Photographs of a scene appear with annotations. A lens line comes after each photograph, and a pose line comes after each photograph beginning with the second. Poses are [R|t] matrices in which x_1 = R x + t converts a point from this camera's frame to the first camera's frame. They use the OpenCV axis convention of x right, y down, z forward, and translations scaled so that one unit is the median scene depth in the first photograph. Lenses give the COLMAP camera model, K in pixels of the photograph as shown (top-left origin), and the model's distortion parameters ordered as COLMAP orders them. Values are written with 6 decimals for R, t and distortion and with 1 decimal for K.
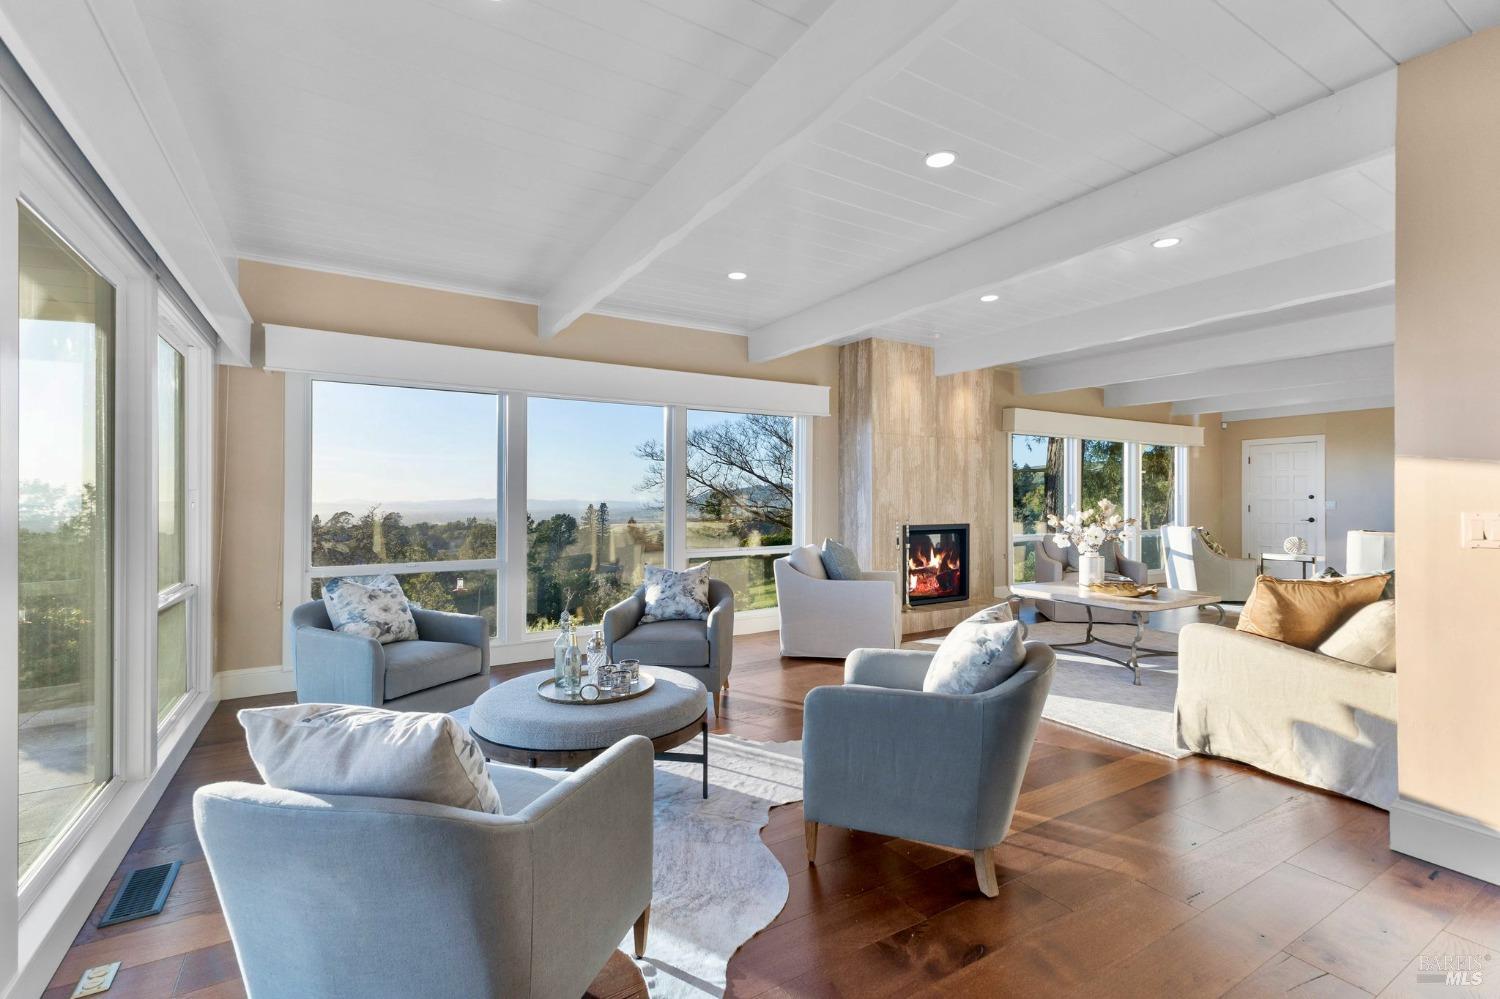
lens RADIAL K [[674.9, 0, 750.0], [0, 674.9, 499.5], [0, 0, 1]] dist [0.000031, -0.000023]
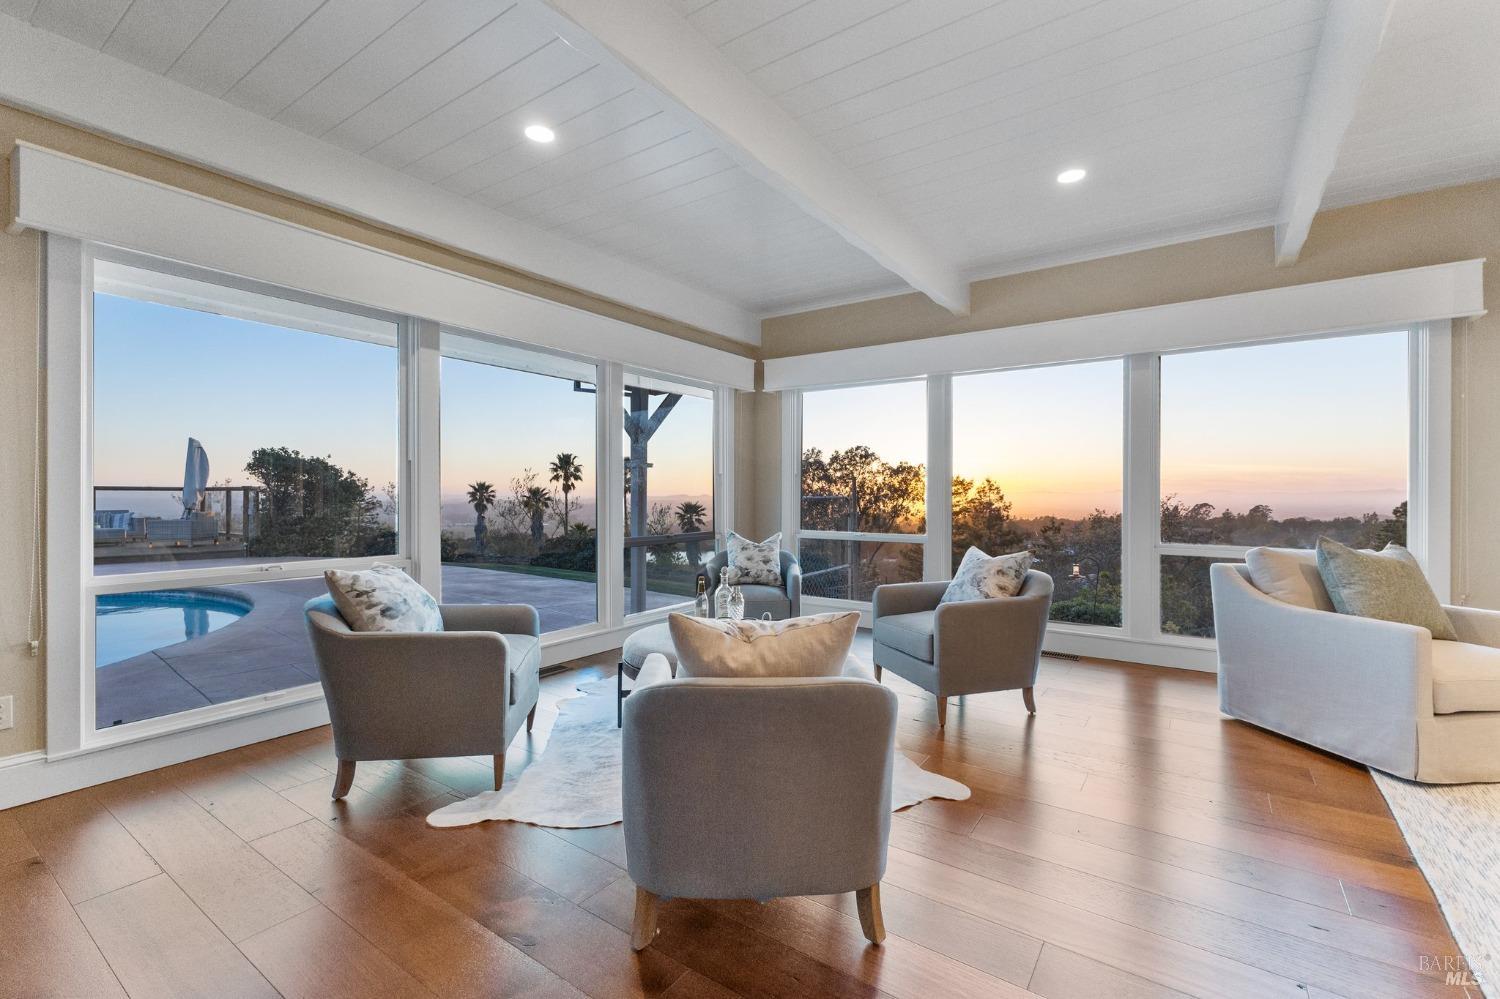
lens RADIAL K [[649.1, 0, 750.0], [0, 649.1, 499.5], [0, 0, 1]] dist [0.000280, 0.000019]
pose [[0.406403, 0.013893, -0.913588, 0.313327], [-0.002153, 0.999896, 0.014248, 0.011556], [0.913691, -0.003824, 0.406391, 0.224164]]
